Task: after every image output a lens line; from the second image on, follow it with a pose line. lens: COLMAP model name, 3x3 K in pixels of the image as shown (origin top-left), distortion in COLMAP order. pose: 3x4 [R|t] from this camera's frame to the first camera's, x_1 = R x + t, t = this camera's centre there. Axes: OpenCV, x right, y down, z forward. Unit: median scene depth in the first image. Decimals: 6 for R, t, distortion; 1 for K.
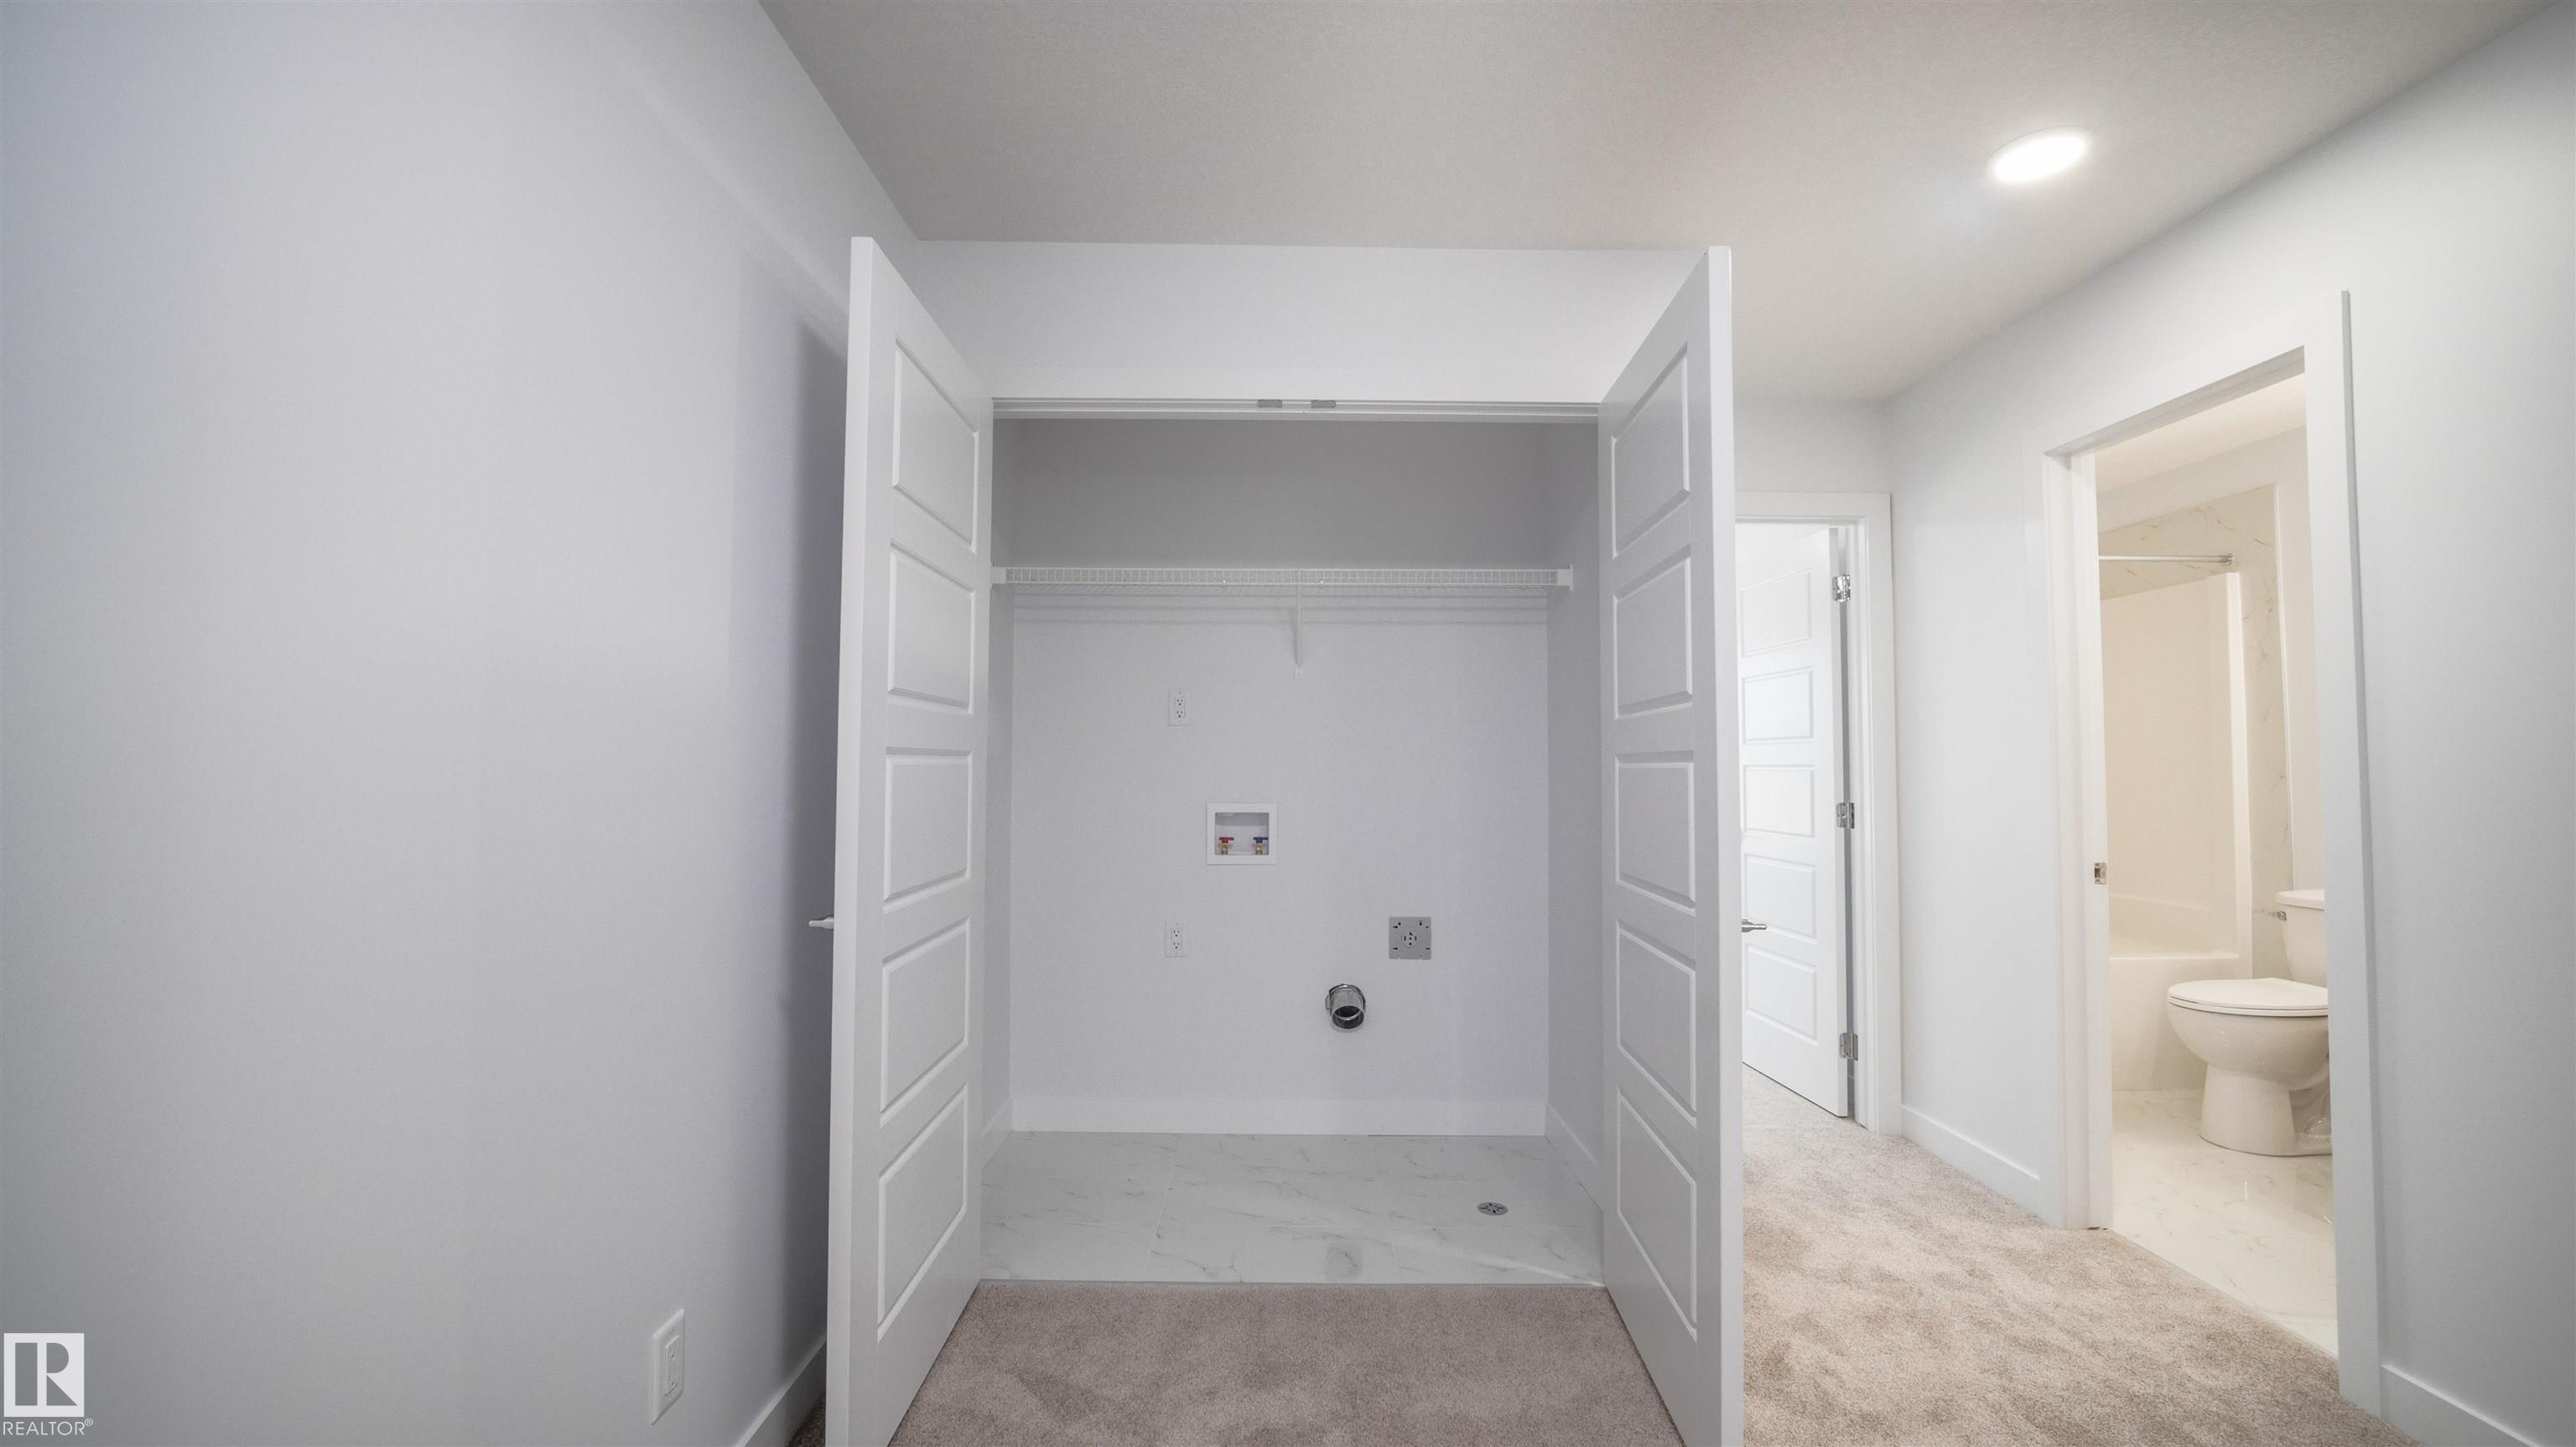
lens RADIAL K [[1044.5, 0, 1288.0], [0, 1044.5, 723.5], [0, 0, 1]] dist [-0.024685, 0.004652]
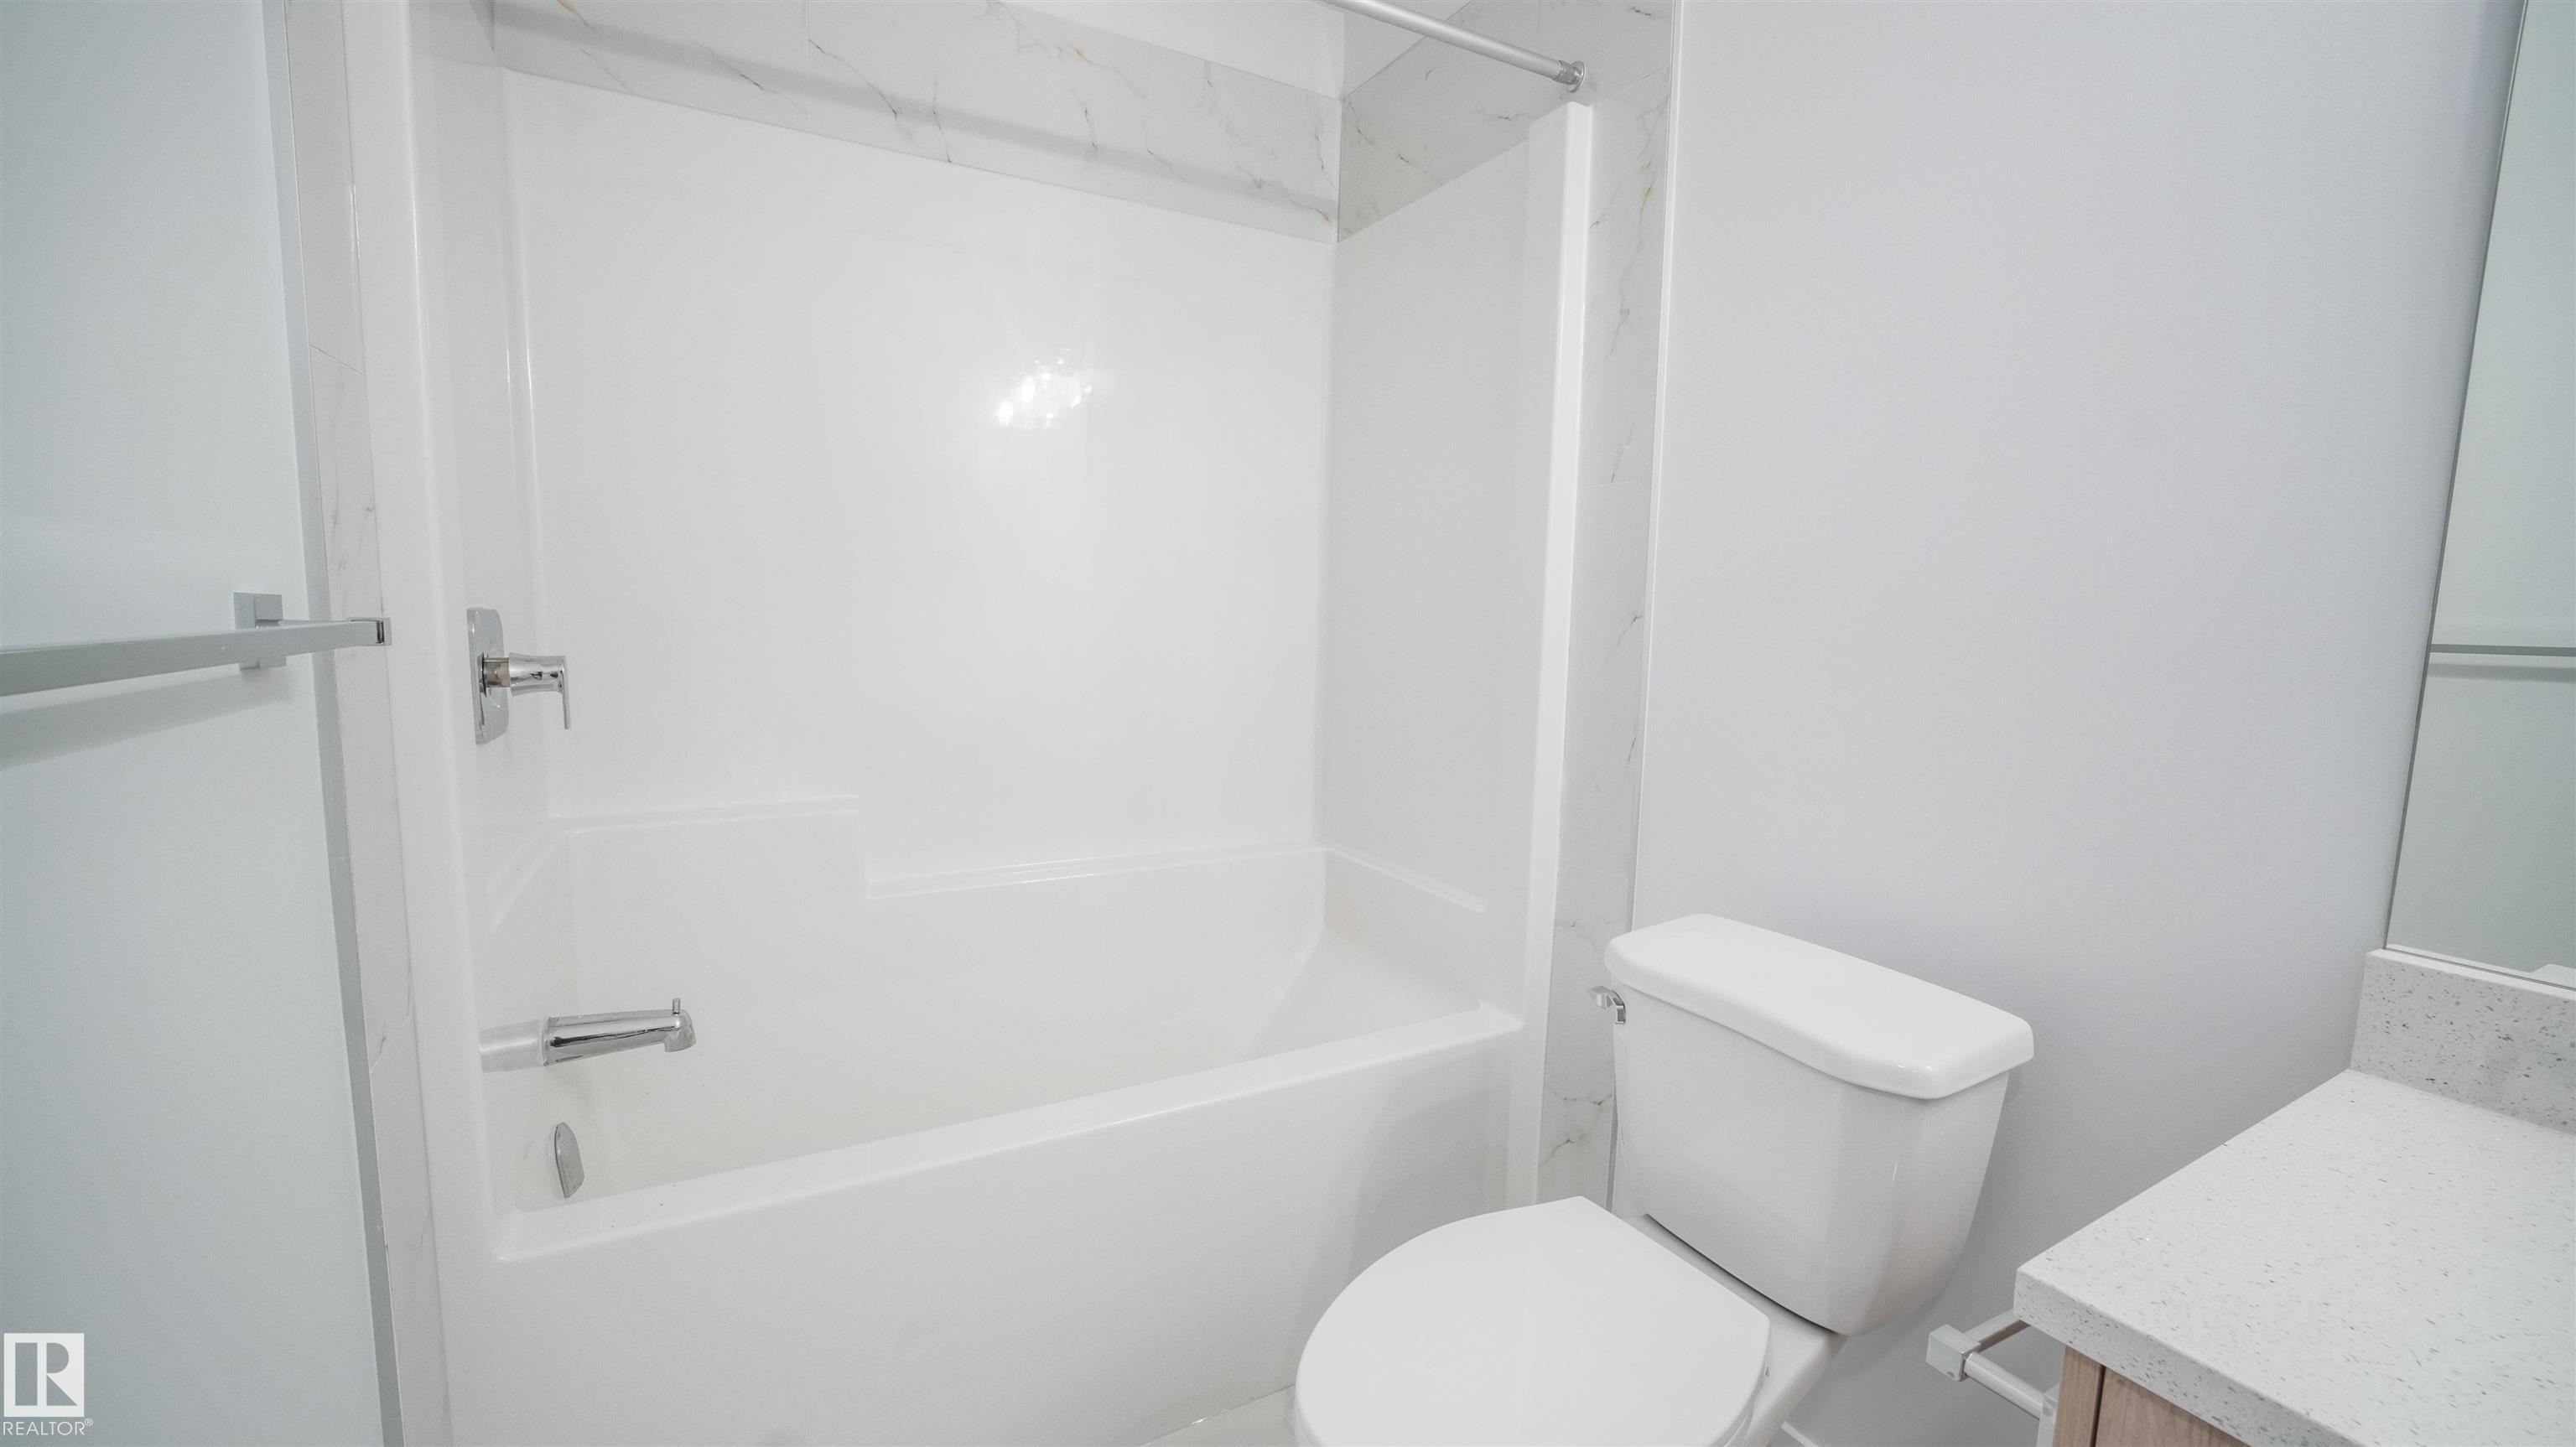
lens RADIAL K [[1044.5, 0, 1288.0], [0, 1044.5, 723.5], [0, 0, 1]] dist [-0.024685, 0.004652]
pose [[0.875808, -0.039870, 0.481009, 0.648915], [-0.039652, 0.987270, 0.154031, 0.035269], [-0.481028, -0.153975, 0.863078, 0.703906]]
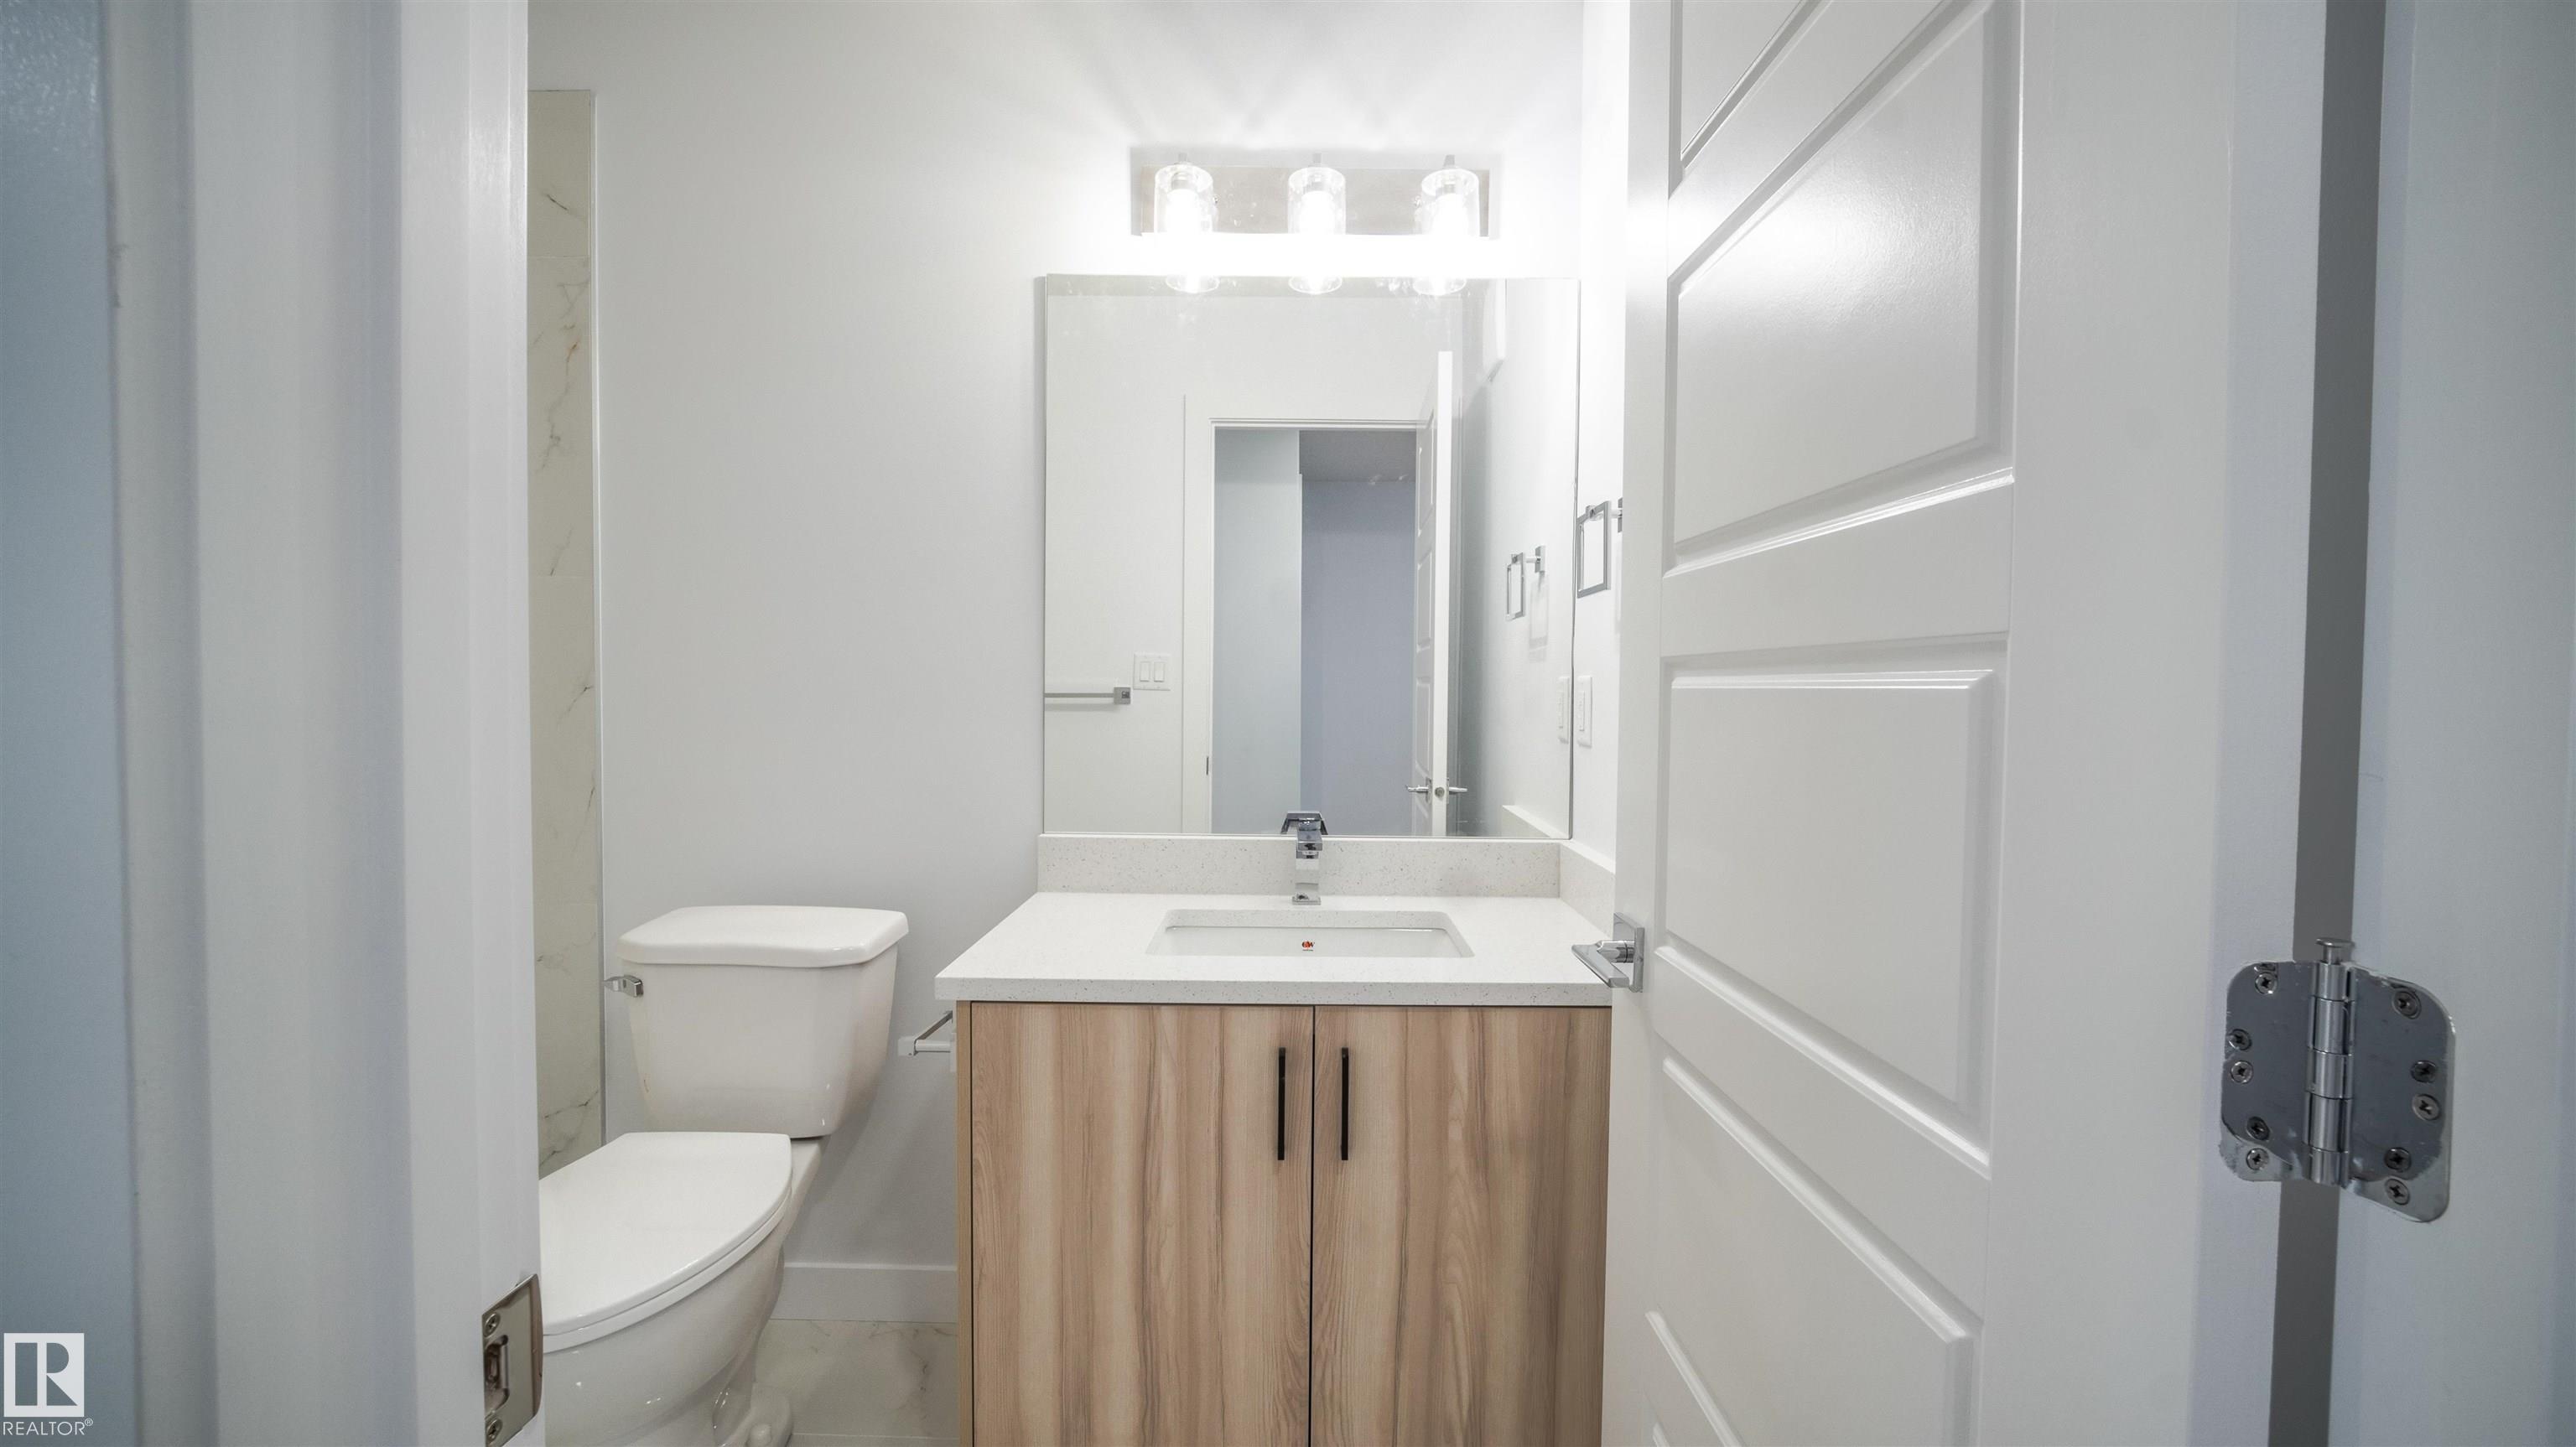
lens RADIAL K [[1044.5, 0, 1288.0], [0, 1044.5, 723.5], [0, 0, 1]] dist [-0.024685, 0.004652]
pose [[0.011449, -0.038108, 0.999208, 0.472132], [-0.056687, 0.997642, 0.038698, 0.030179], [-0.998326, -0.057085, 0.009262, 0.655321]]
